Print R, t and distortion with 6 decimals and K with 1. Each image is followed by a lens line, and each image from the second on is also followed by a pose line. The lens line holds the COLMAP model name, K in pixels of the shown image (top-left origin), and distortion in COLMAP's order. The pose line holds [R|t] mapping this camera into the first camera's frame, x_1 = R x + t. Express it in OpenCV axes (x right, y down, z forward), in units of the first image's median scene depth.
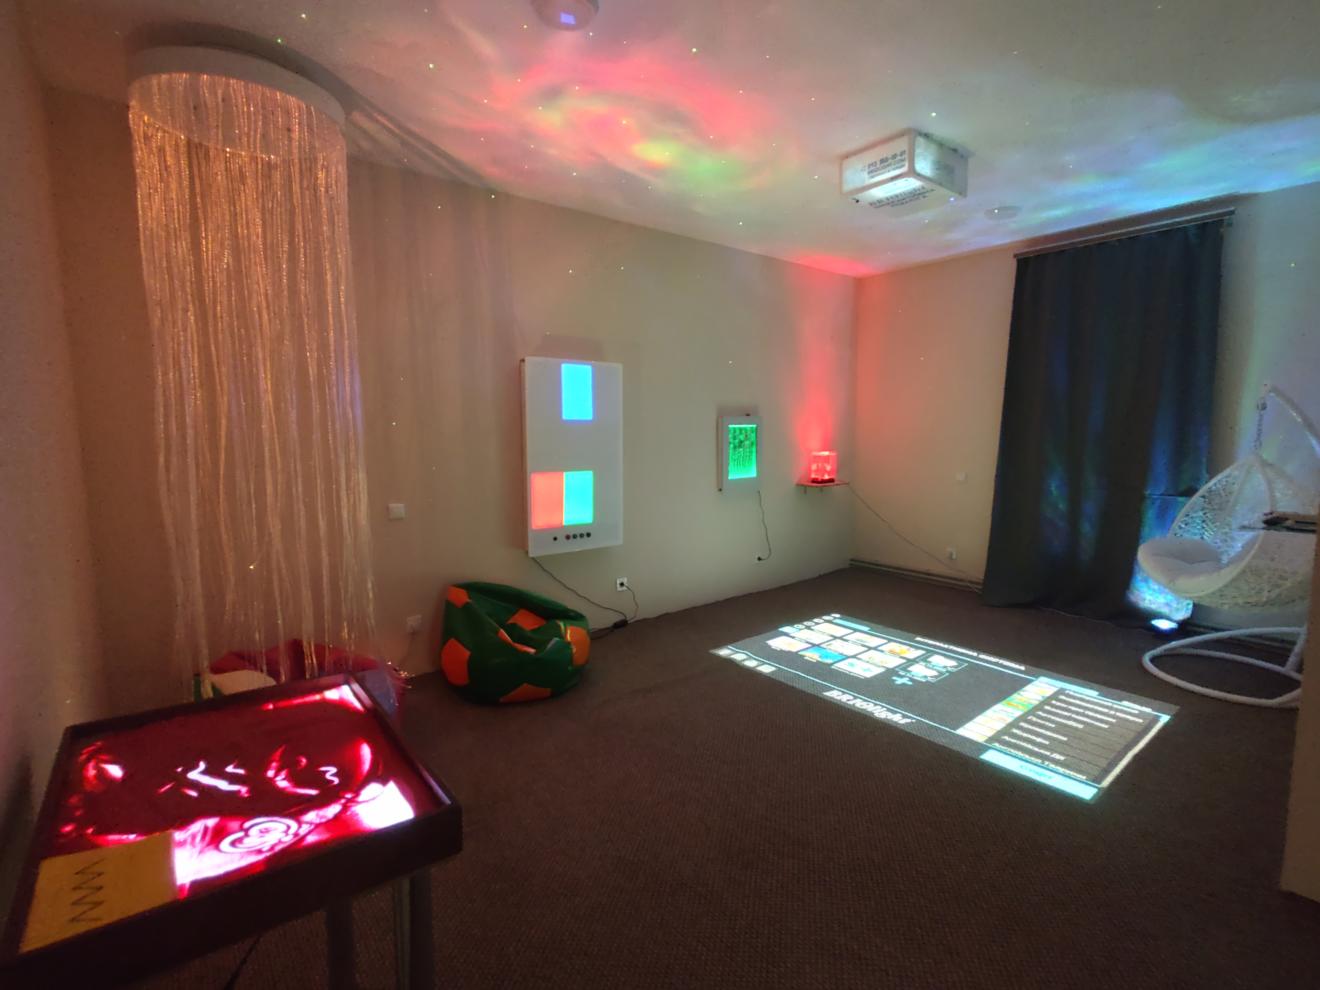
lens RADIAL K [[640.3, 0, 661.1], [0, 640.3, 495.2], [0, 0, 1]] dist [-0.002498, -0.000480]
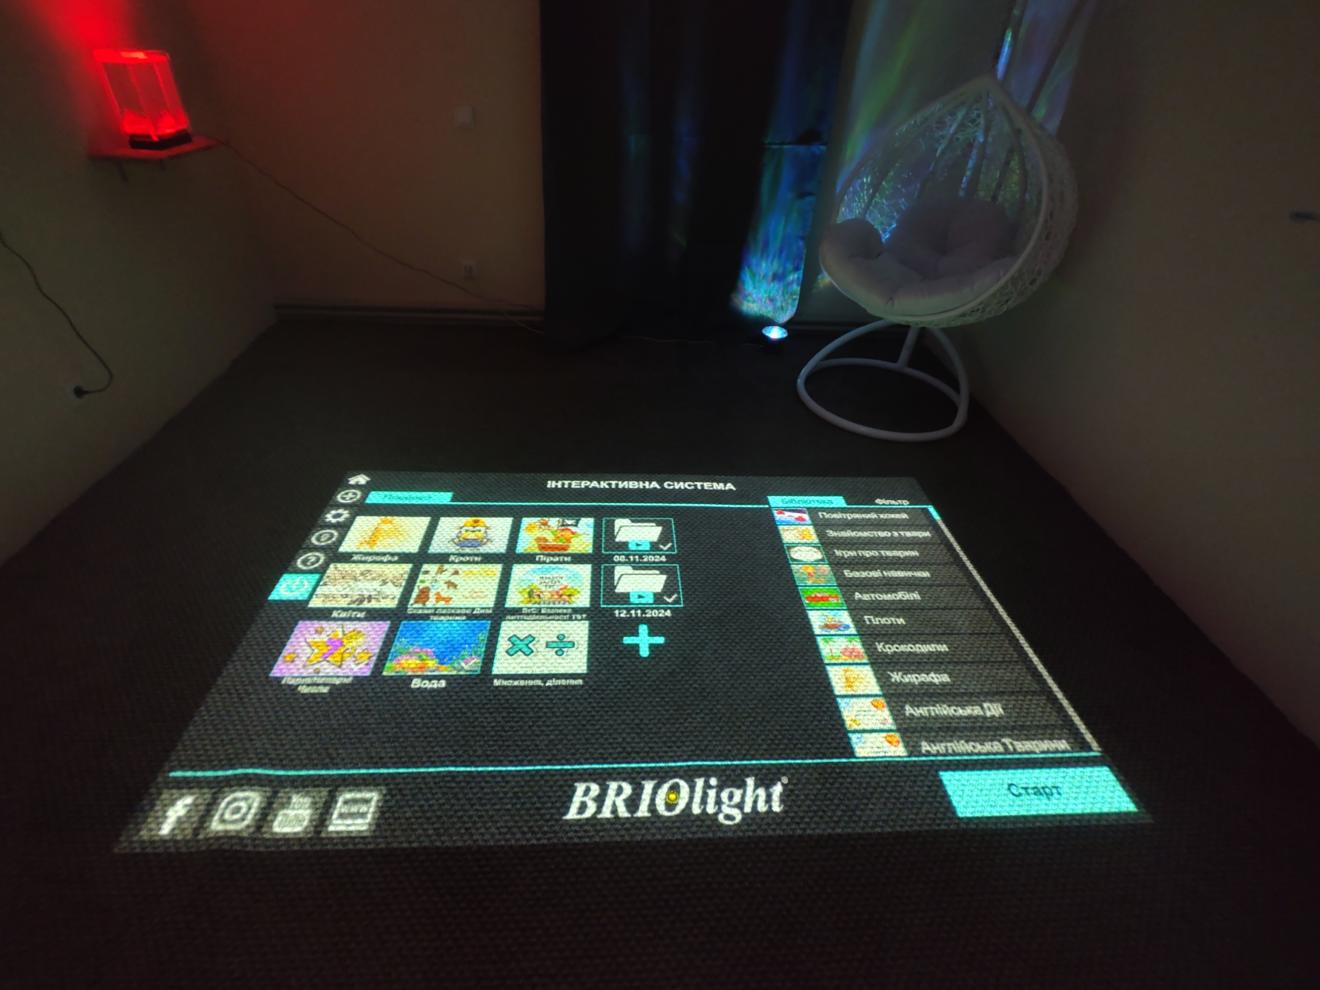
lens RADIAL K [[640.3, 0, 664.3], [0, 640.3, 492.2], [0, 0, 1]] dist [-0.002498, -0.000480]
pose [[0.580734, -0.444064, 0.682316, 0.101796], [0.031505, 0.849761, 0.526225, -0.052207], [-0.813484, -0.284101, 0.507475, 0.728318]]
